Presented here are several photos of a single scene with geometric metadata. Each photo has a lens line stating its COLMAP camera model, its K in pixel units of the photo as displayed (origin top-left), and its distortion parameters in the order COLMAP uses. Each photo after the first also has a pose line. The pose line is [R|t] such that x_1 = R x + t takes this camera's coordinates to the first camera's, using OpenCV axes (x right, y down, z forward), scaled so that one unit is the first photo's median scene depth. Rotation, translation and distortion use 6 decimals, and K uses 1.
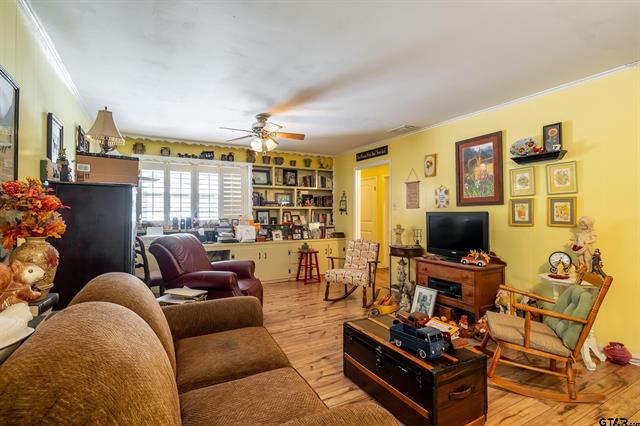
lens RADIAL K [[309.3, 0, 318.3], [0, 309.3, 213.0], [0, 0, 1]] dist [0.001261, 0.000010]
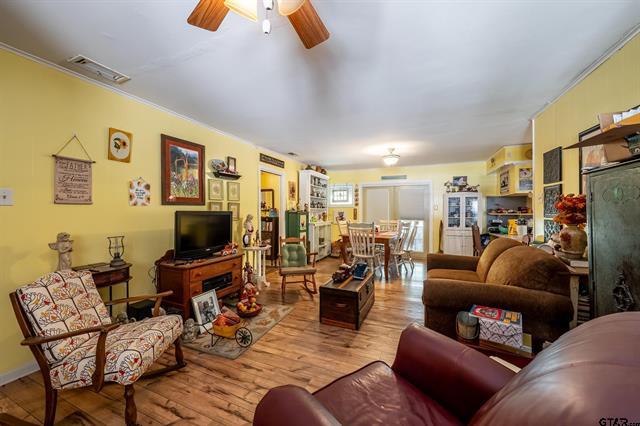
lens RADIAL K [[243.6, 0, 317.1], [0, 243.6, 211.6], [0, 0, 1]] dist [0.000122, -0.000017]
pose [[-0.609910, 0.003137, 0.792464, -0.420881], [0.000131, 0.999993, -0.003857, 0.001222], [-0.792471, -0.002248, -0.609906, 1.145934]]
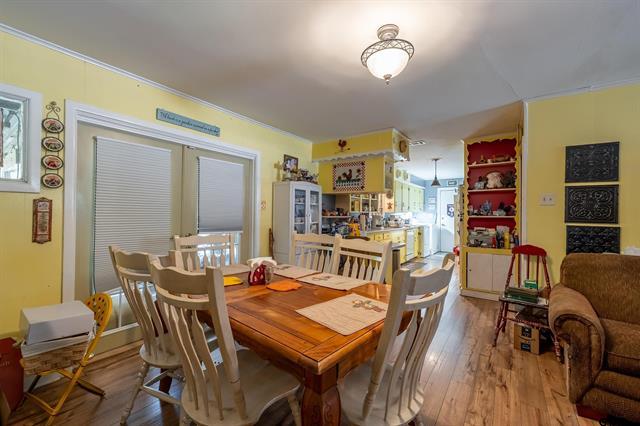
lens RADIAL K [[263.4, 0, 319.9], [0, 263.4, 211.6], [0, 0, 1]] dist [-0.008352, 0.000292]
pose [[-0.901874, -0.009479, -0.431895, 0.611961], [-0.006692, 0.999946, -0.007972, -0.003476], [0.431948, -0.004299, -0.901888, 0.456070]]
